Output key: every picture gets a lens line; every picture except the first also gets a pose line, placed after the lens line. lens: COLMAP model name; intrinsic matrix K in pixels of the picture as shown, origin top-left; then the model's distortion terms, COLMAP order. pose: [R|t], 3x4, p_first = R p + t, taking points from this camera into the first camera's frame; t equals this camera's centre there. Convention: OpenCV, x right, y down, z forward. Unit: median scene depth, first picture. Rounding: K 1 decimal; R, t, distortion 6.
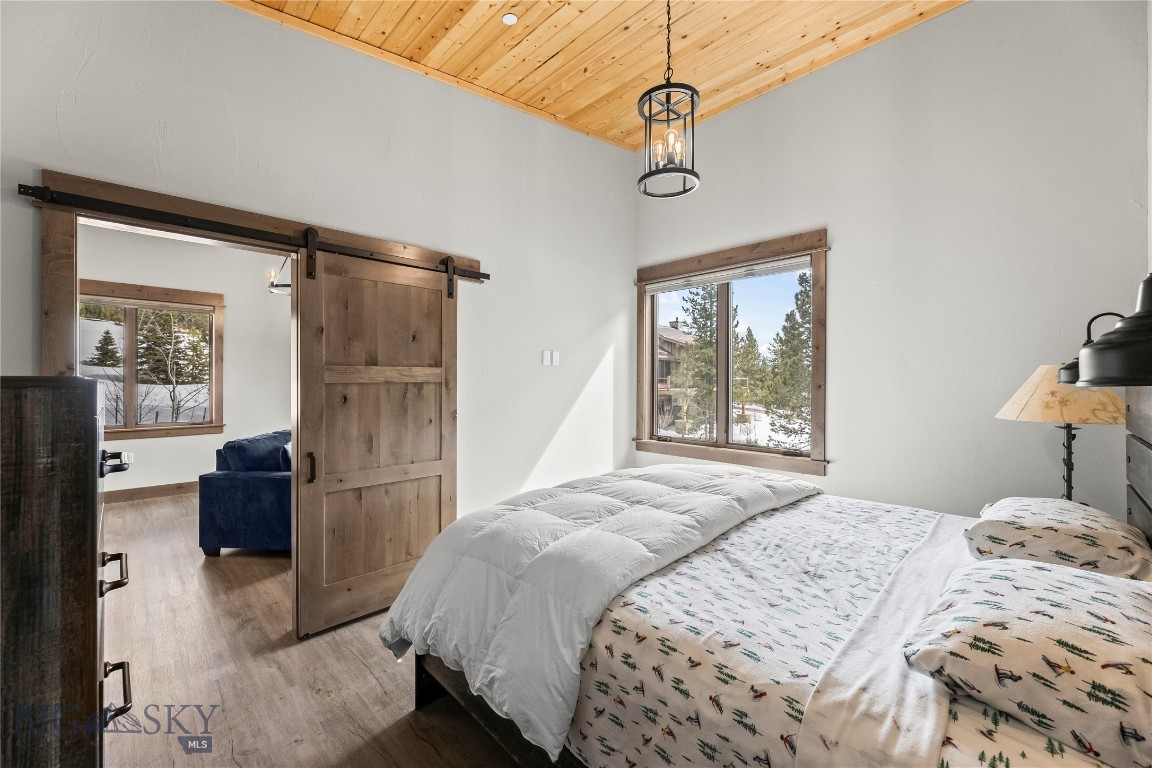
lens RADIAL K [[460.0, 0, 579.2], [0, 460.0, 382.0], [0, 0, 1]] dist [-0.000041, 0.000768]
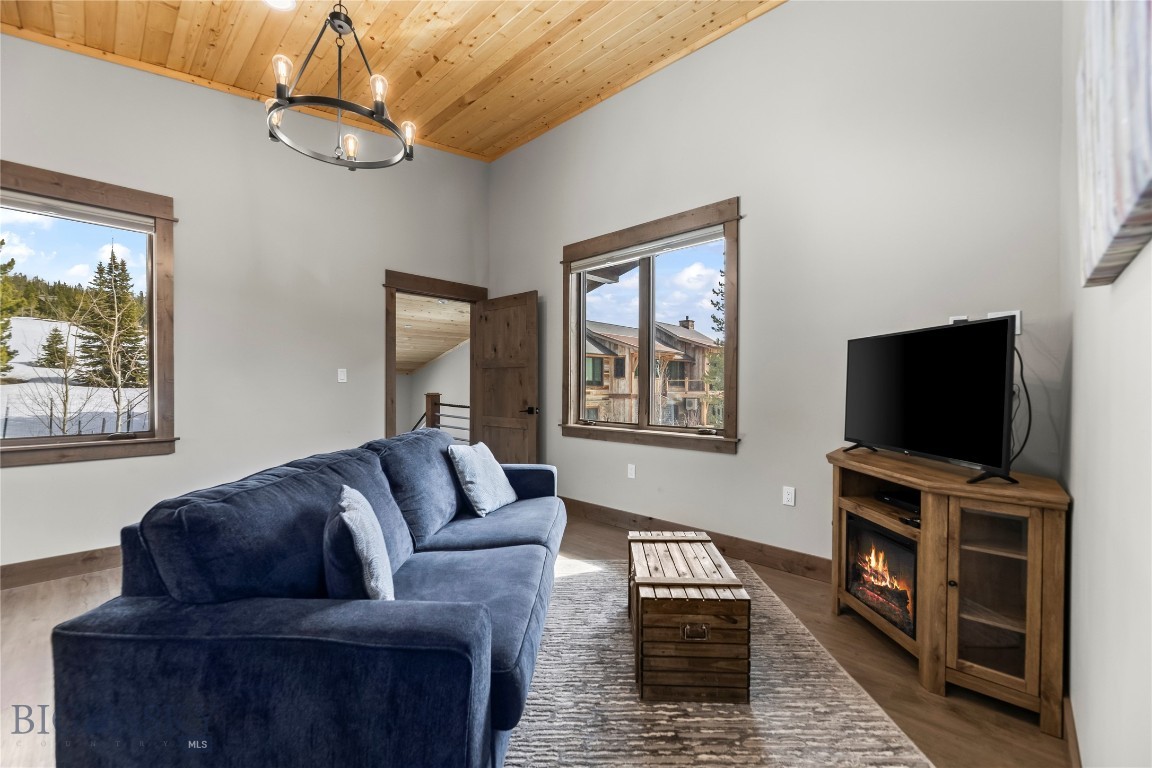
lens RADIAL K [[460.0, 0, 572.8], [0, 460.0, 390.1], [0, 0, 1]] dist [-0.000041, 0.000768]
pose [[0.999488, -0.001397, 0.031961, -0.077617], [0.001248, 0.999988, 0.004693, 0.008094], [-0.031967, -0.004651, 0.999478, 0.107035]]
